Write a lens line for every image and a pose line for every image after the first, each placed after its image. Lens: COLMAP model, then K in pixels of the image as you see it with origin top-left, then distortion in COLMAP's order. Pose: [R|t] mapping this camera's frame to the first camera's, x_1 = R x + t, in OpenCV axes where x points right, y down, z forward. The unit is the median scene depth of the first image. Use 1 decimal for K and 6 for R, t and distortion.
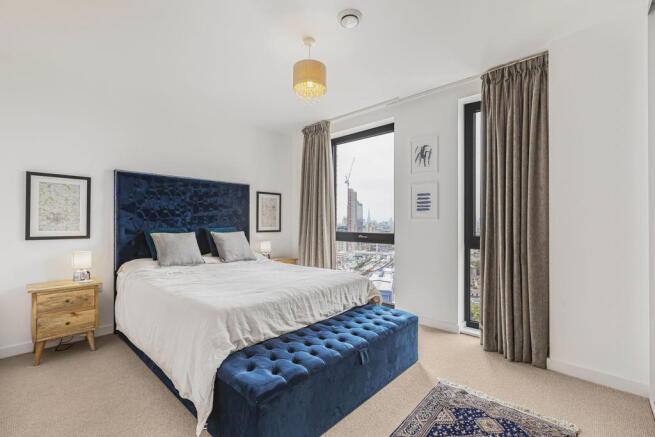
lens RADIAL K [[295.3, 0, 327.2], [0, 295.3, 218.5], [0, 0, 1]] dist [-0.001181, 0.000040]
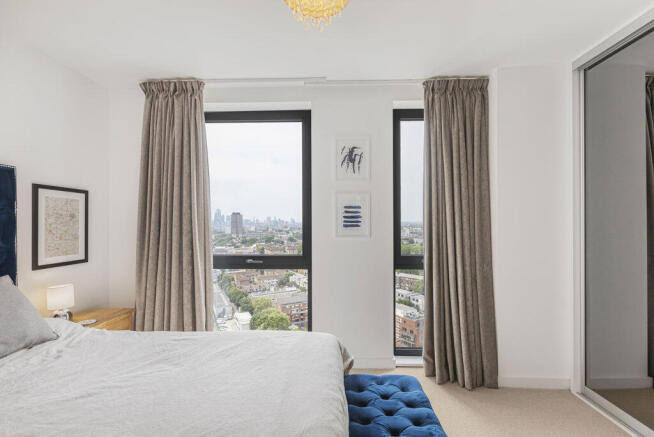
lens RADIAL K [[294.8, 0, 332.0], [0, 294.8, 219.7], [0, 0, 1]] dist [-0.001181, 0.000040]
pose [[0.749182, 0.001764, 0.662362, -0.245841], [-0.004917, 0.999984, 0.002899, -0.048041], [-0.662346, -0.005429, 0.749179, 0.420072]]
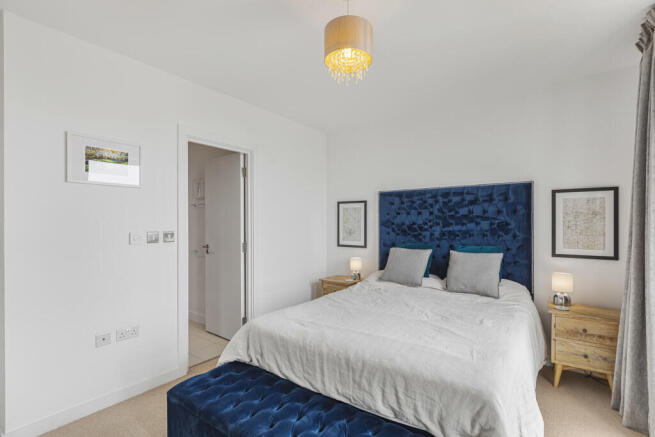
lens RADIAL K [[309.9, 0, 330.6], [0, 309.9, 219.1], [0, 0, 1]] dist [-0.003061, -0.001094]
pose [[0.110785, -0.017318, -0.993694, 0.447152], [0.013051, 0.999787, -0.015969, -0.034296], [0.993759, -0.011200, 0.110987, 0.602011]]
